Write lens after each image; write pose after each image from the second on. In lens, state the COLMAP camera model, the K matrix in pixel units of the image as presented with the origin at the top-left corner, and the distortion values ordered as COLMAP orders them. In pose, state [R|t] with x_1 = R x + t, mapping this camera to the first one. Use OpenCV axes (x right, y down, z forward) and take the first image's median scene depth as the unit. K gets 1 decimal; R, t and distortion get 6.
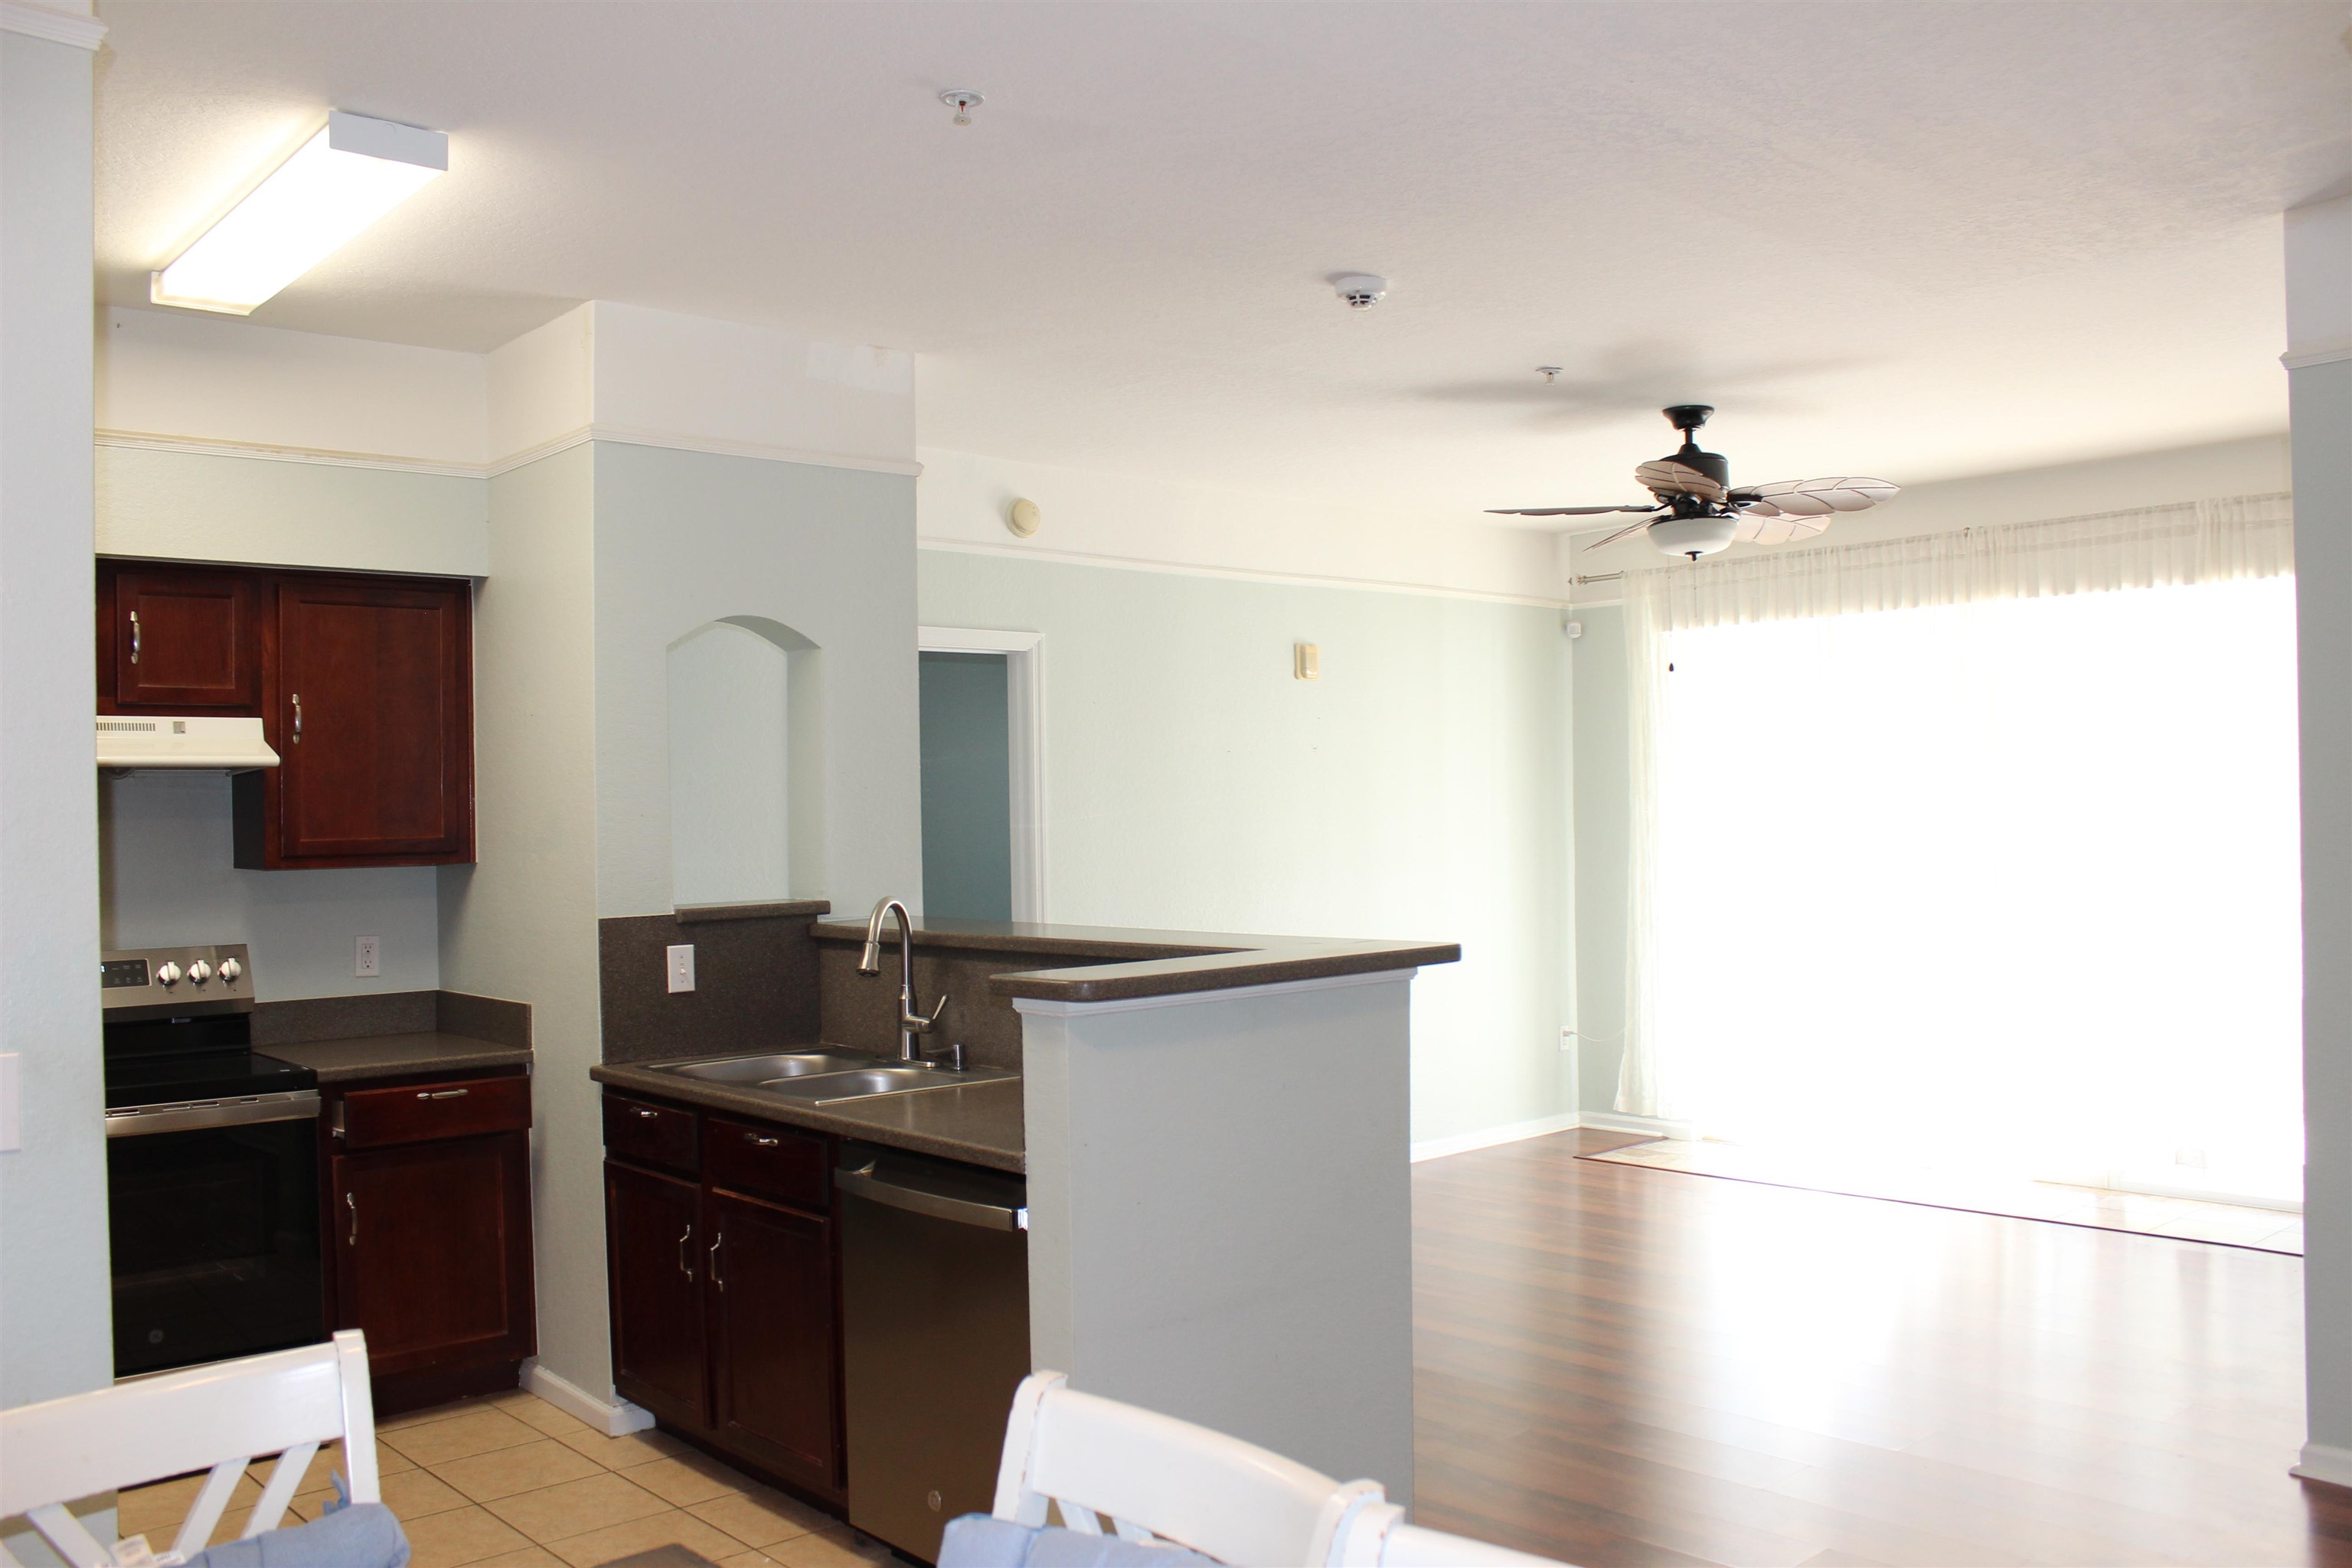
lens RADIAL K [[1911.9, 0, 1187.3], [0, 1911.9, 832.4], [0, 0, 1]] dist [-0.143800, 0.121456]
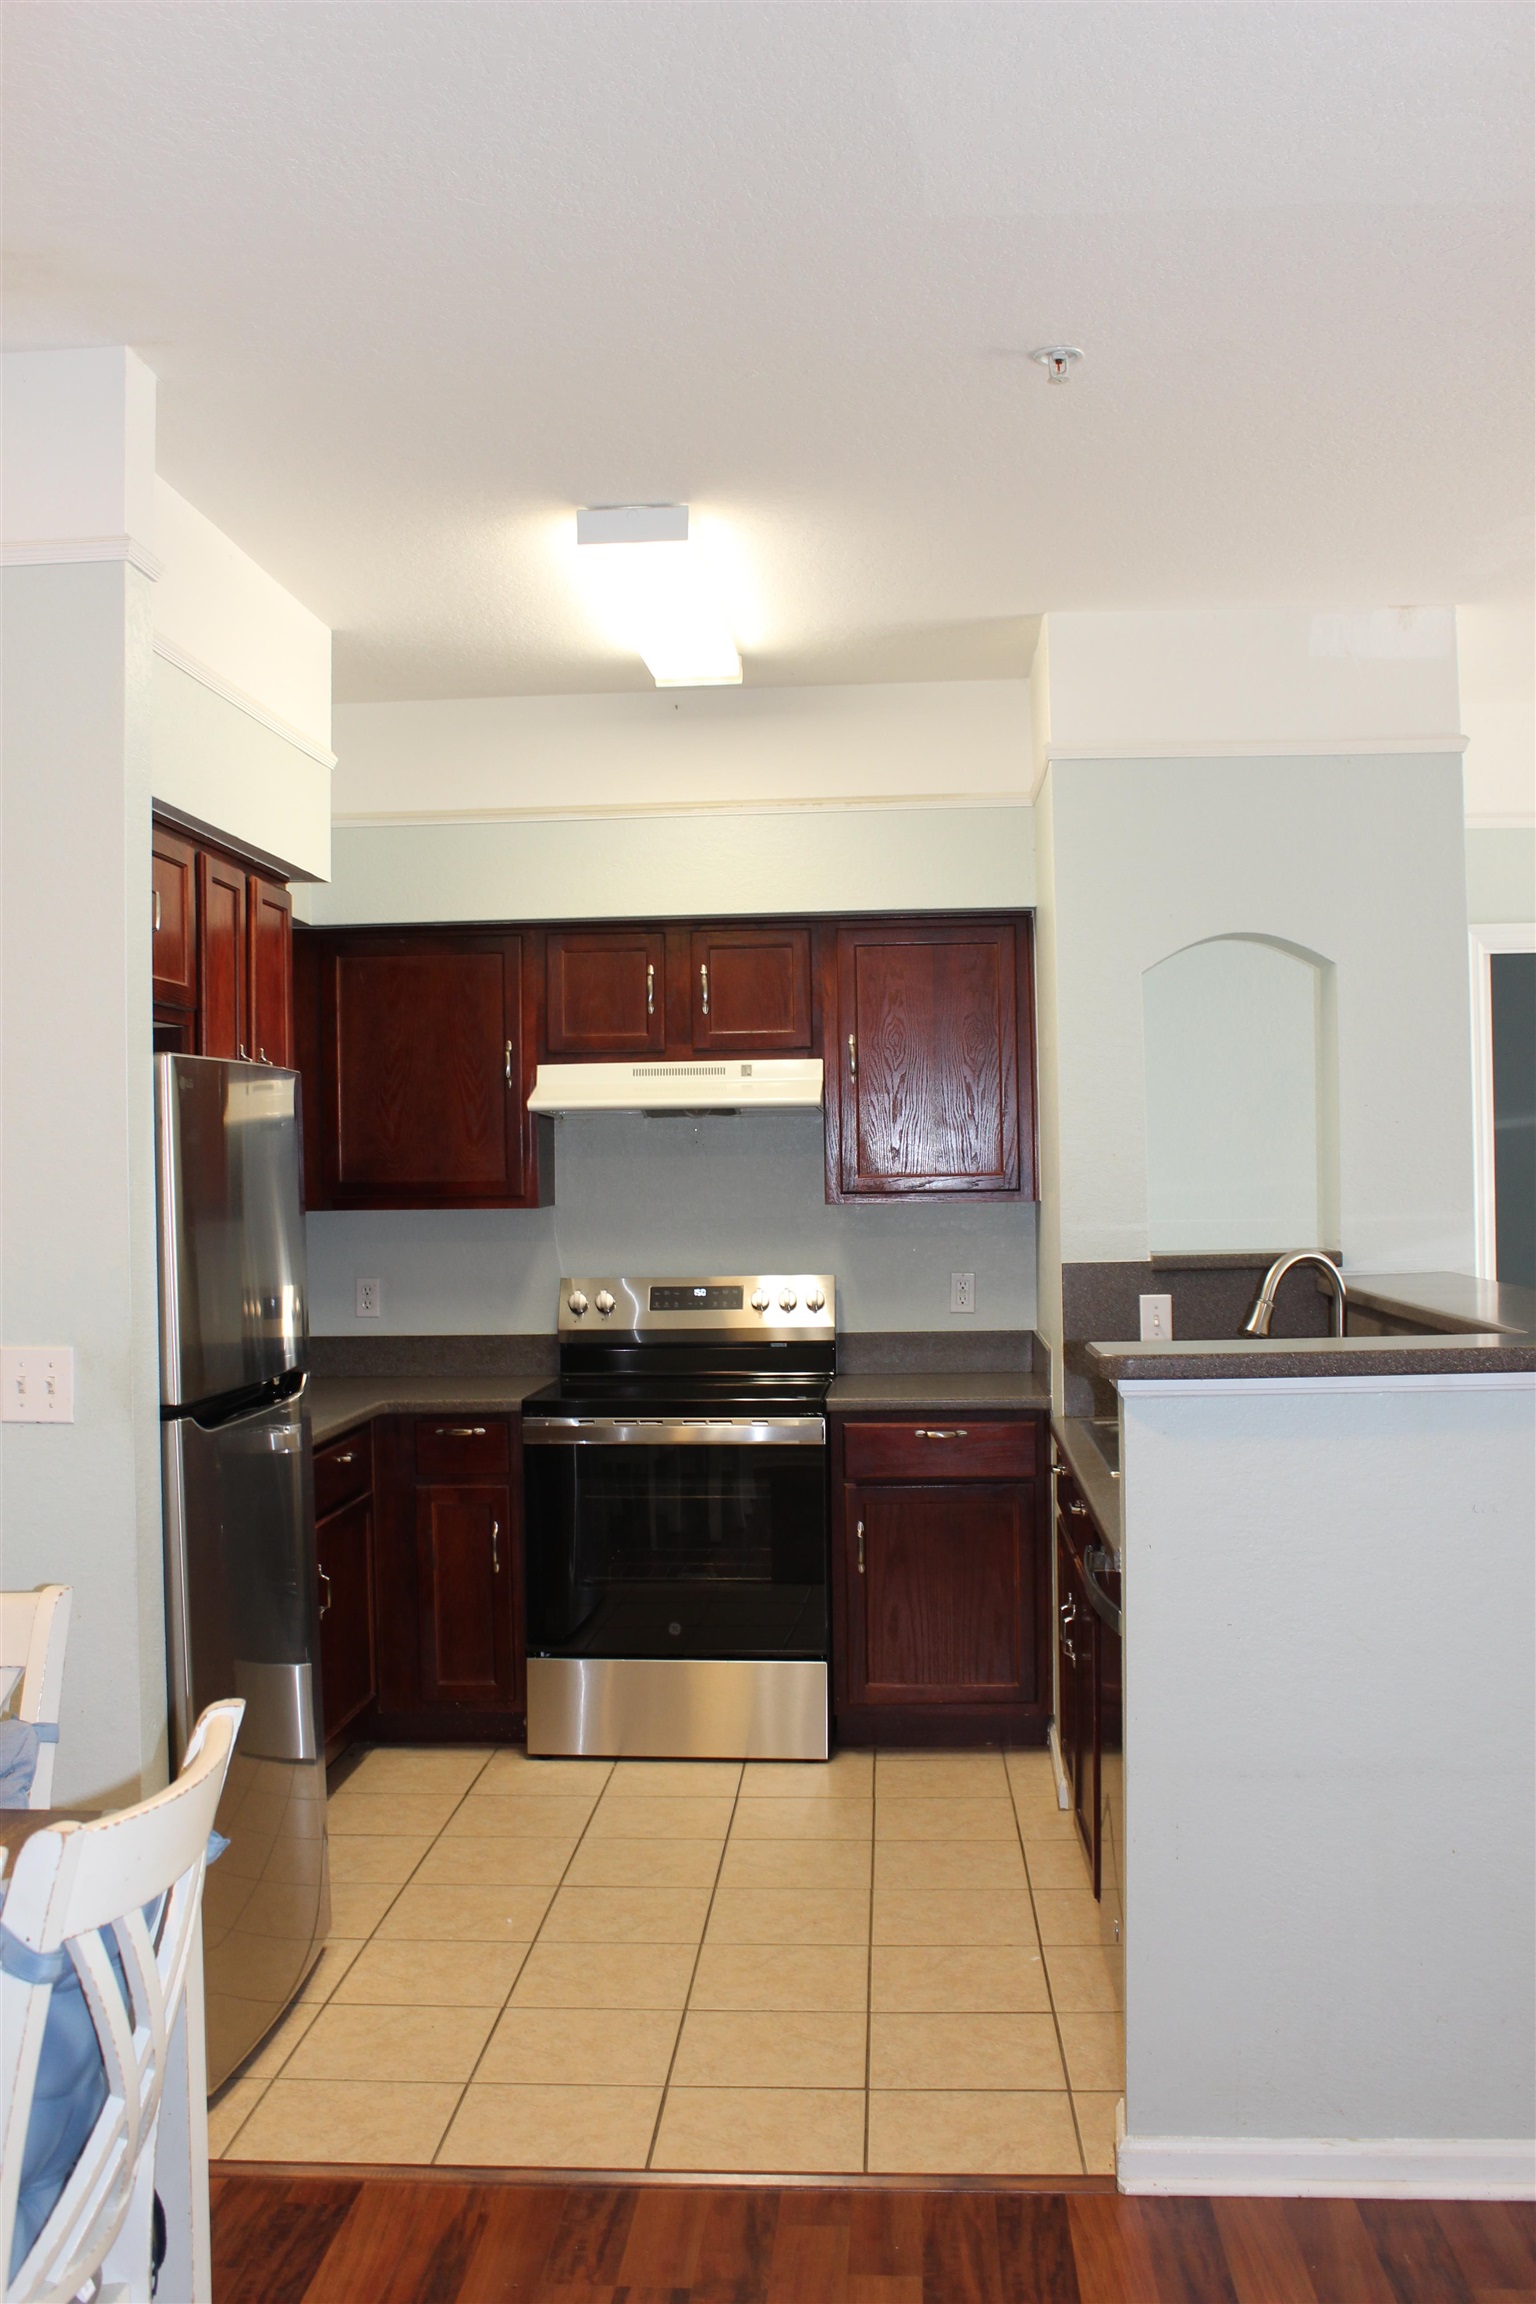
lens RADIAL K [[2093.2, 0, 768.0], [0, 2093.2, 1152.0], [0, 0, 1]] dist [-0.139271, -0.001754]
pose [[0.704129, 0.002938, -0.710066, 0.325647], [-0.001571, 0.999995, 0.002580, -0.012575], [0.710070, -0.000701, 0.704130, 0.155185]]
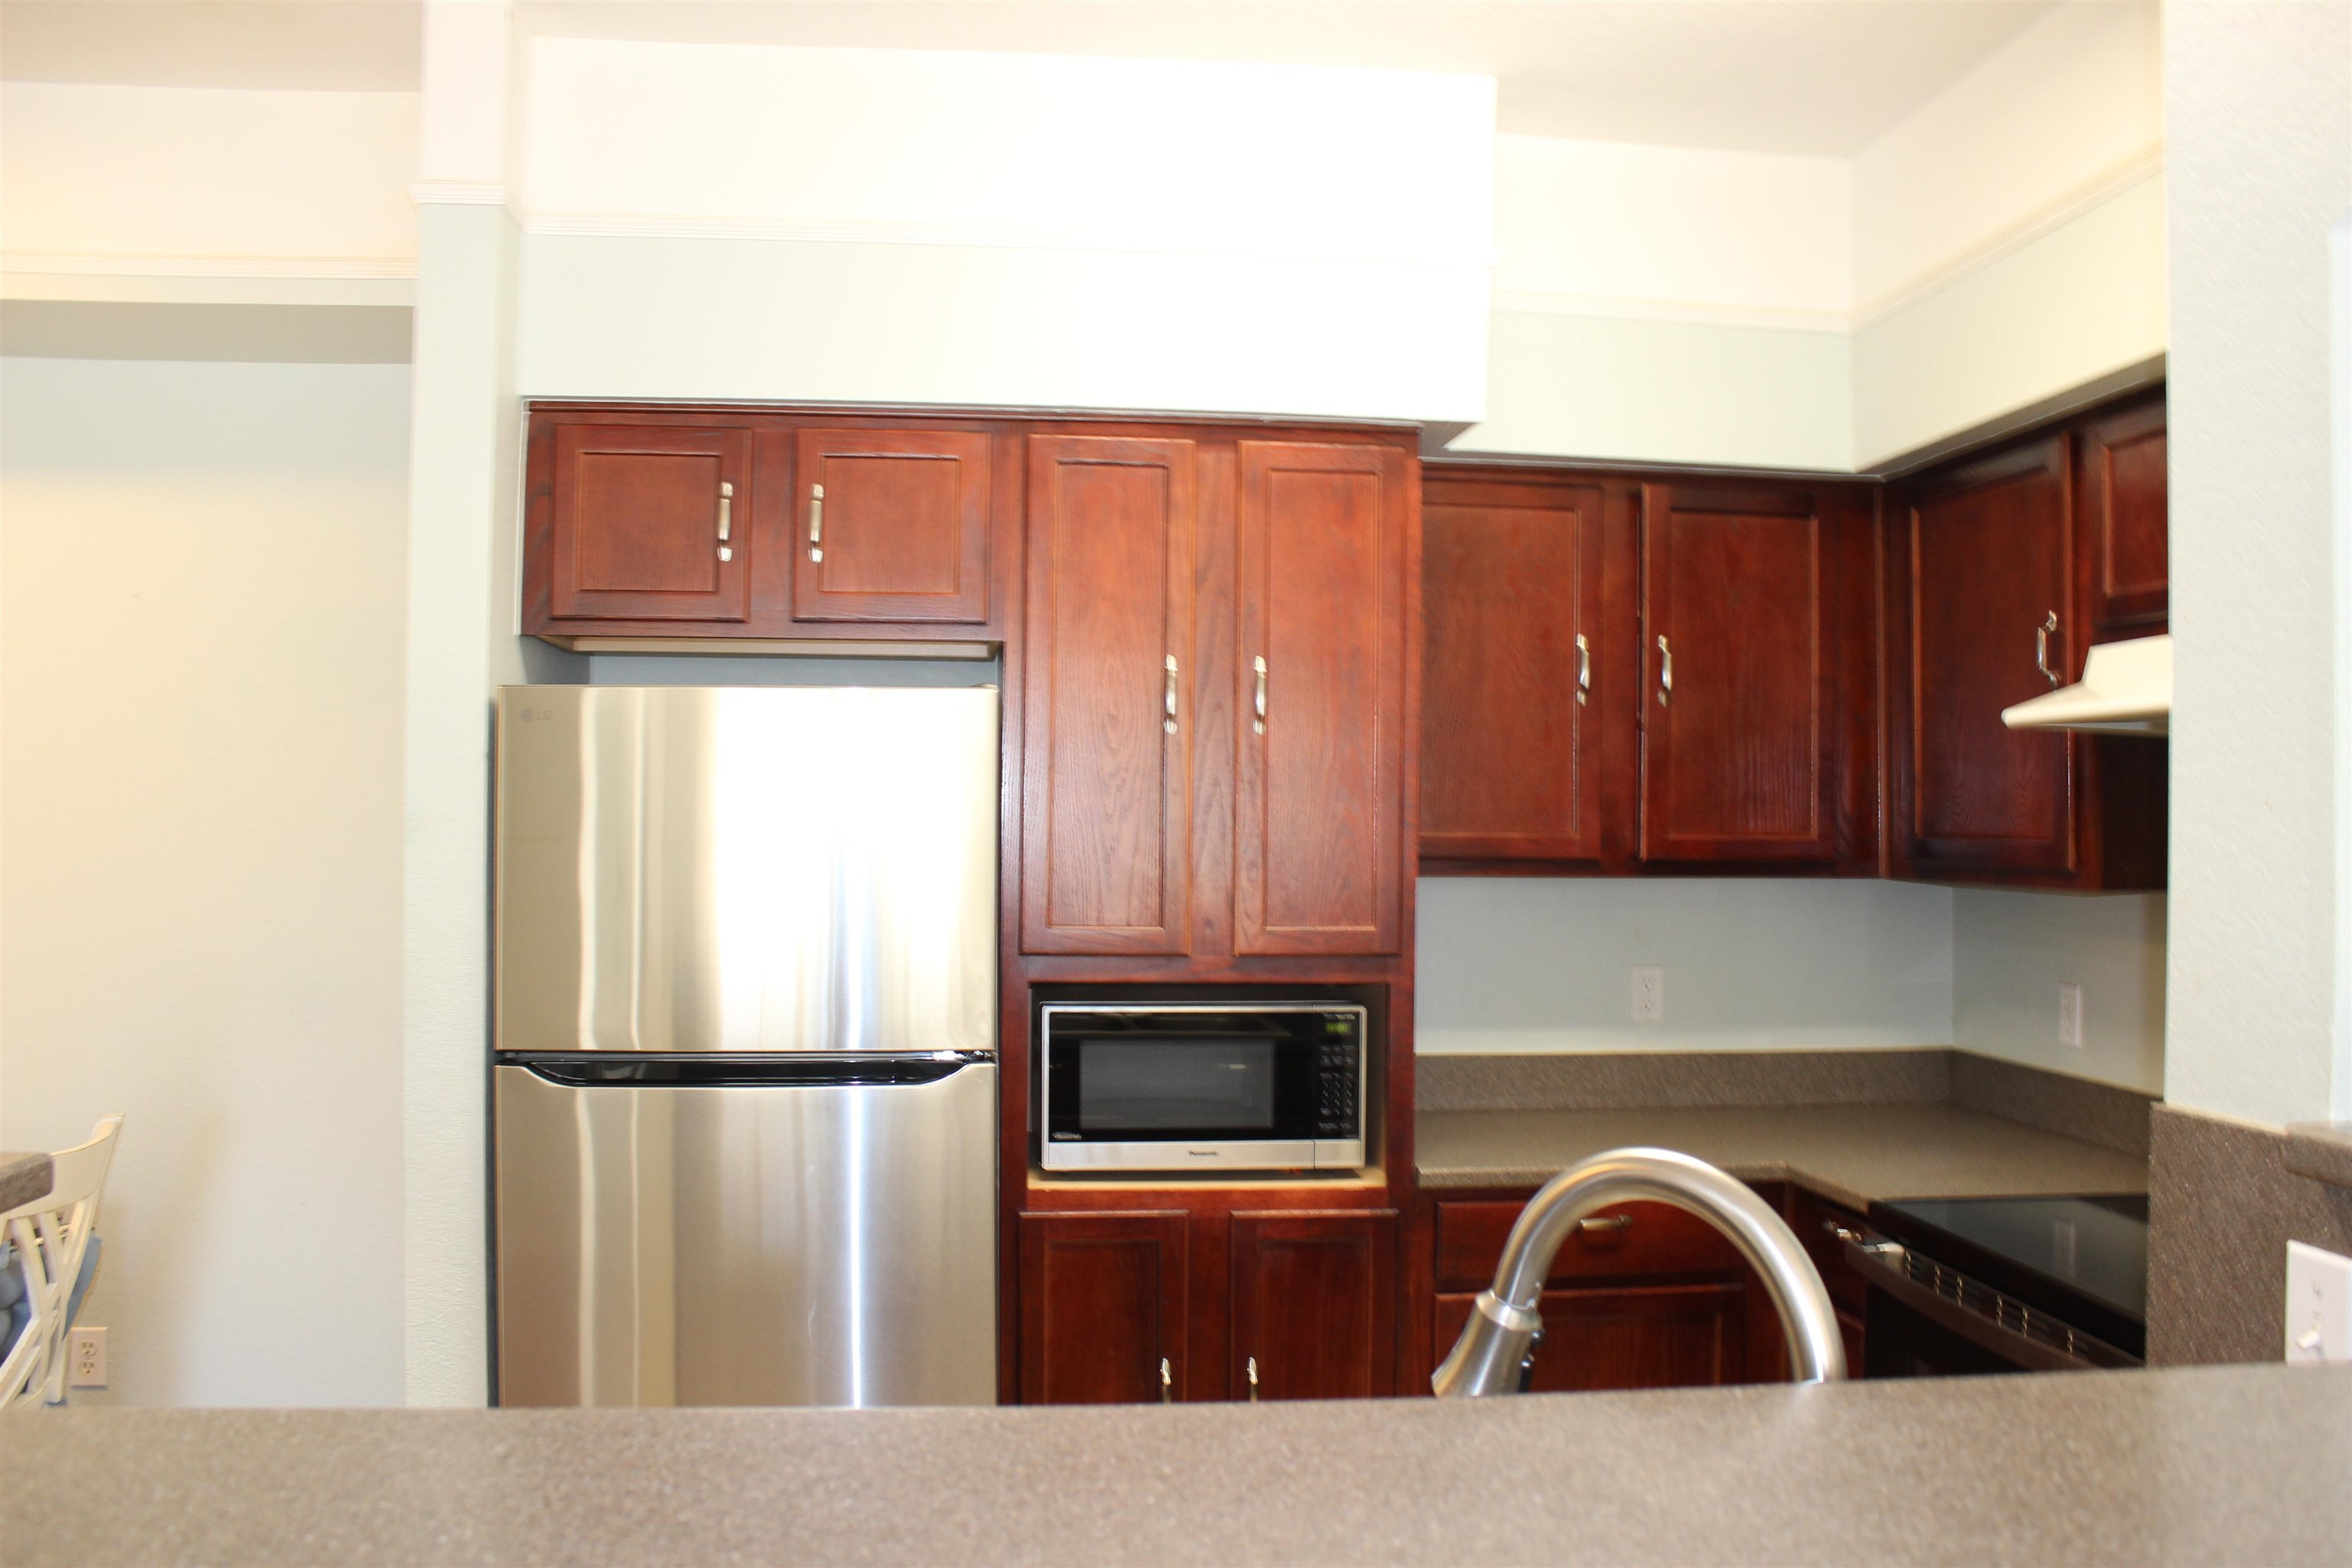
lens RADIAL K [[1911.9, 0, 1187.3], [0, 1911.9, 832.4], [0, 0, 1]] dist [-0.143800, 0.121456]
pose [[-0.577831, 0.031706, -0.815541, 0.189582], [0.001921, 0.999295, 0.037489, -0.017604], [0.816154, 0.020096, -0.577484, 0.603286]]
